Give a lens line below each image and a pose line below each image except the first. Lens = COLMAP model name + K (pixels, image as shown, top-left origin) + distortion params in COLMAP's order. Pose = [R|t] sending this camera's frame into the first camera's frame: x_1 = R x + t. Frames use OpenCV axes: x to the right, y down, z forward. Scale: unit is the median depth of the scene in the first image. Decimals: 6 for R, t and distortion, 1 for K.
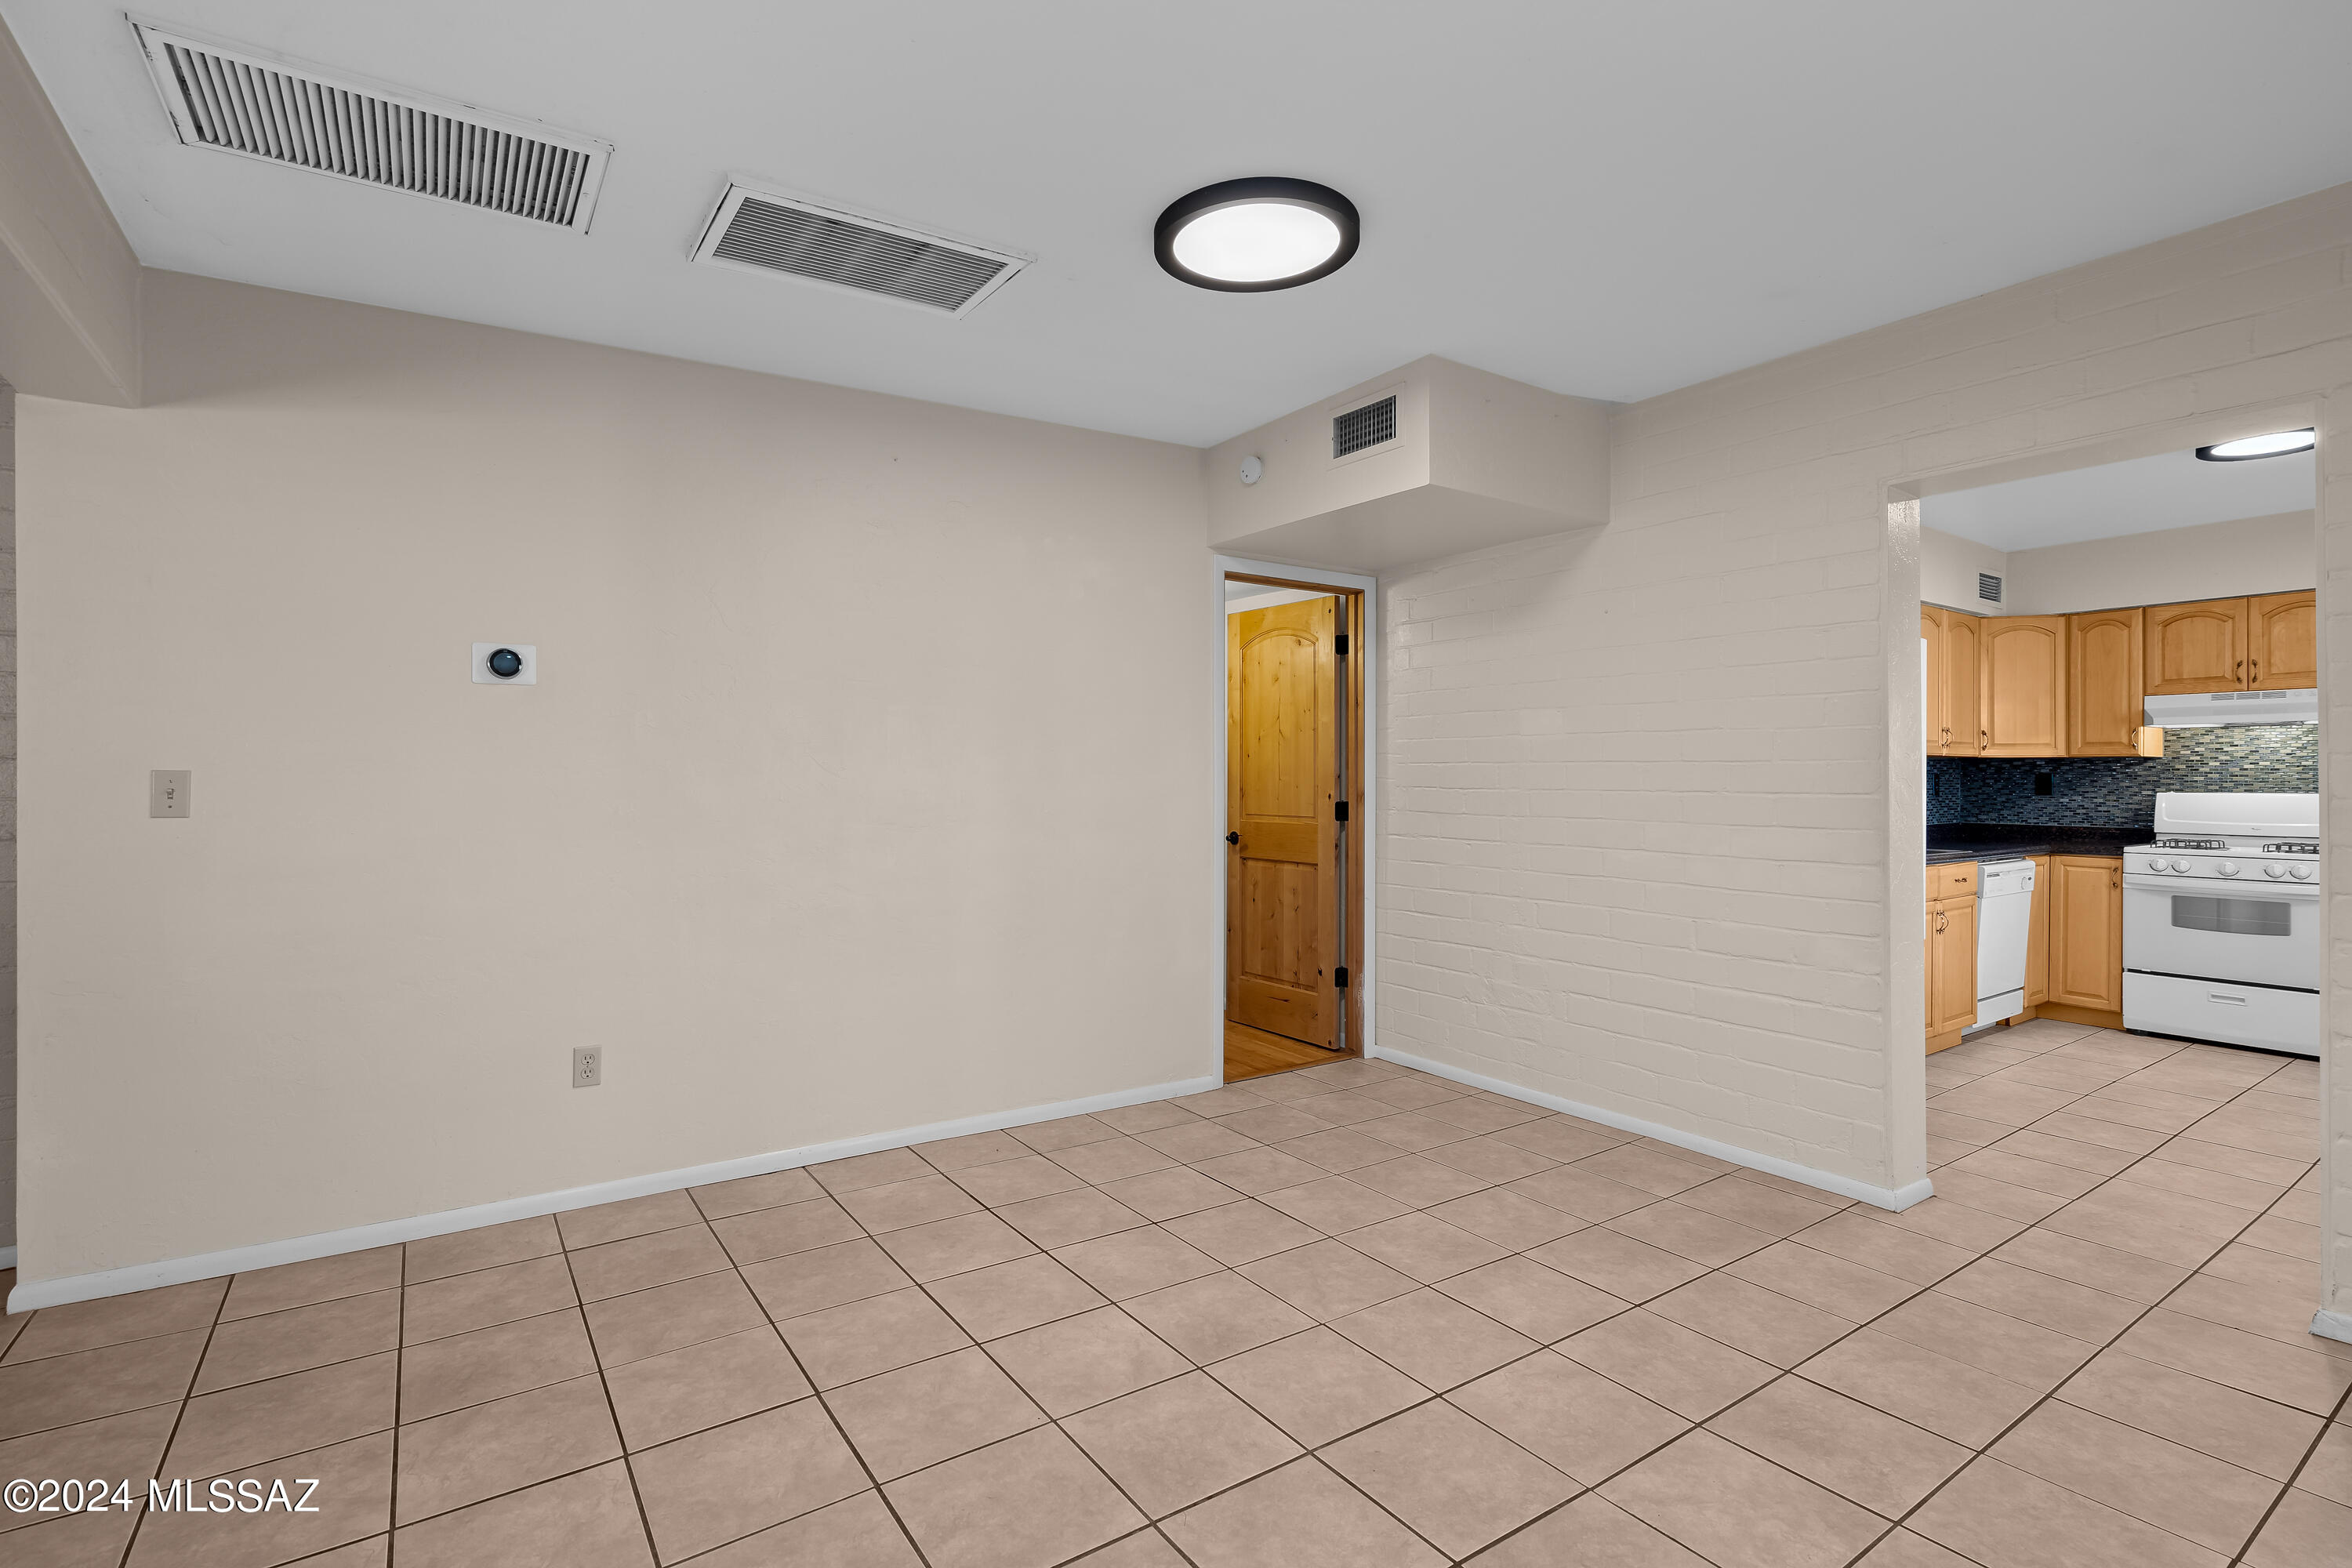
lens RADIAL K [[1091.8, 0, 1175.4], [0, 1091.8, 772.4], [0, 0, 1]] dist [-0.009587, -0.000296]
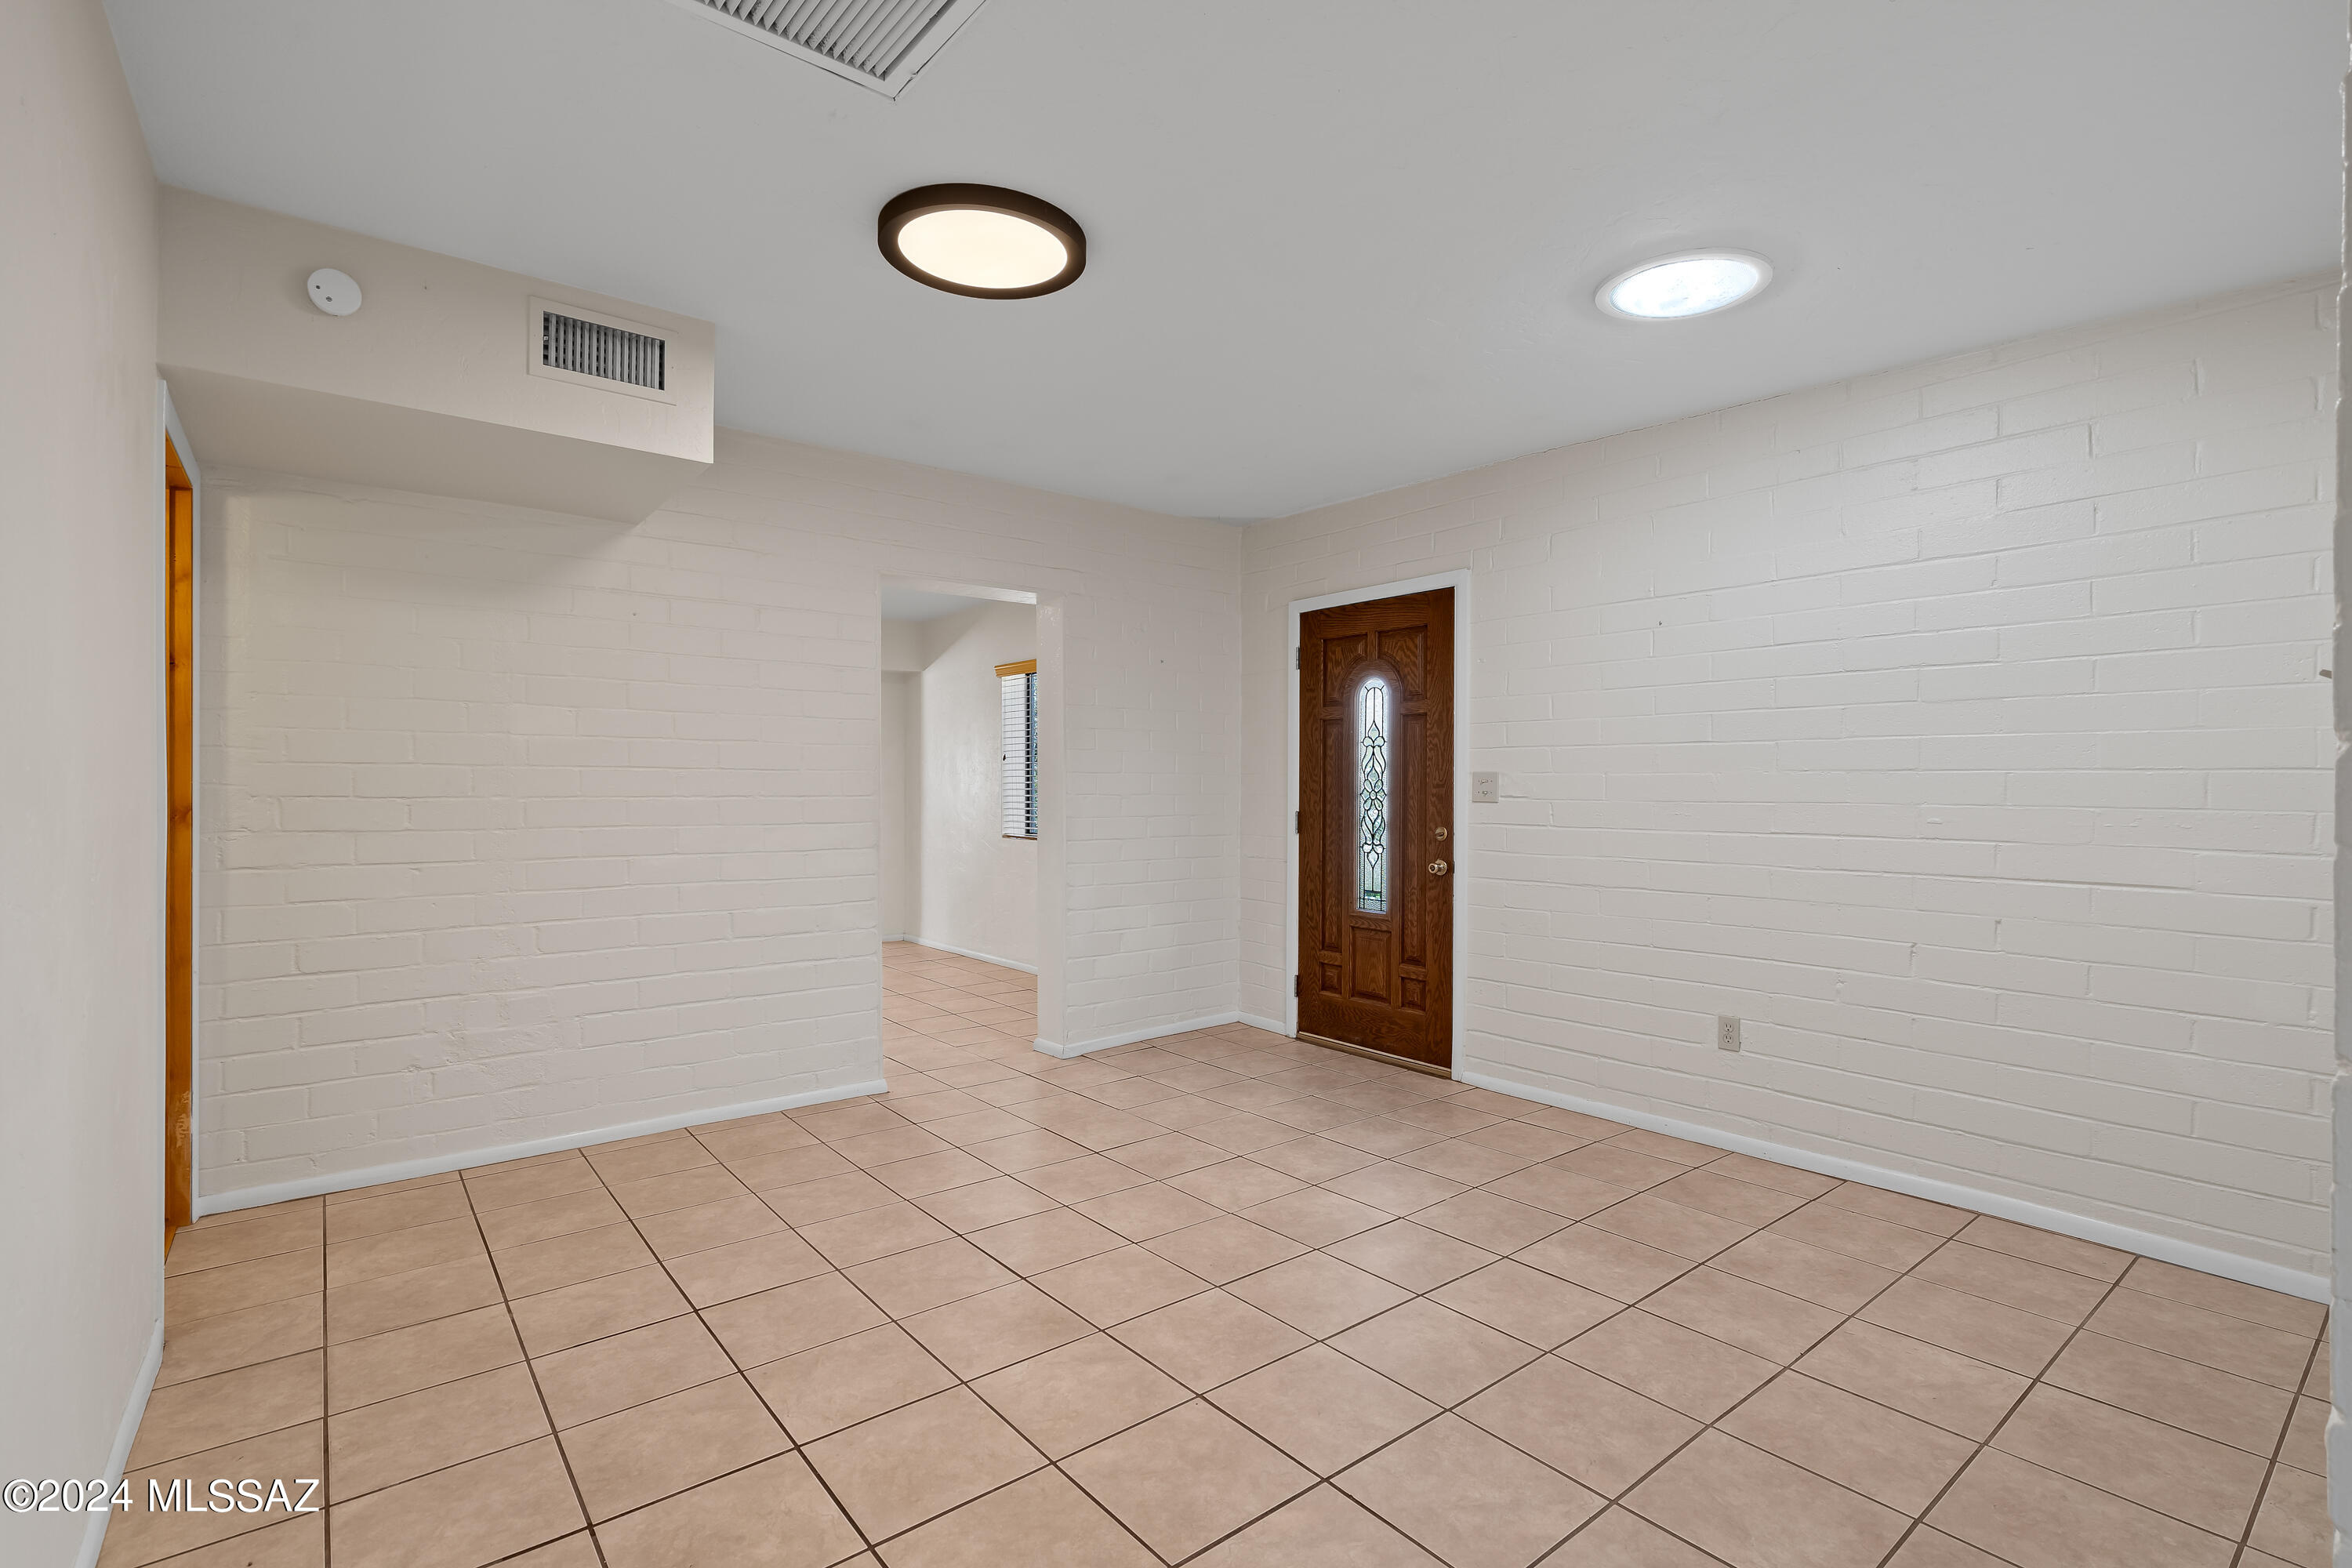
lens RADIAL K [[1091.8, 0, 1175.2], [0, 1091.8, 792.9], [0, 0, 1]] dist [-0.009587, -0.000296]
pose [[-0.072868, -0.009690, 0.997295, -0.763181], [-0.006213, 0.999938, 0.009261, 0.001906], [-0.997322, -0.005522, -0.072924, 0.728639]]
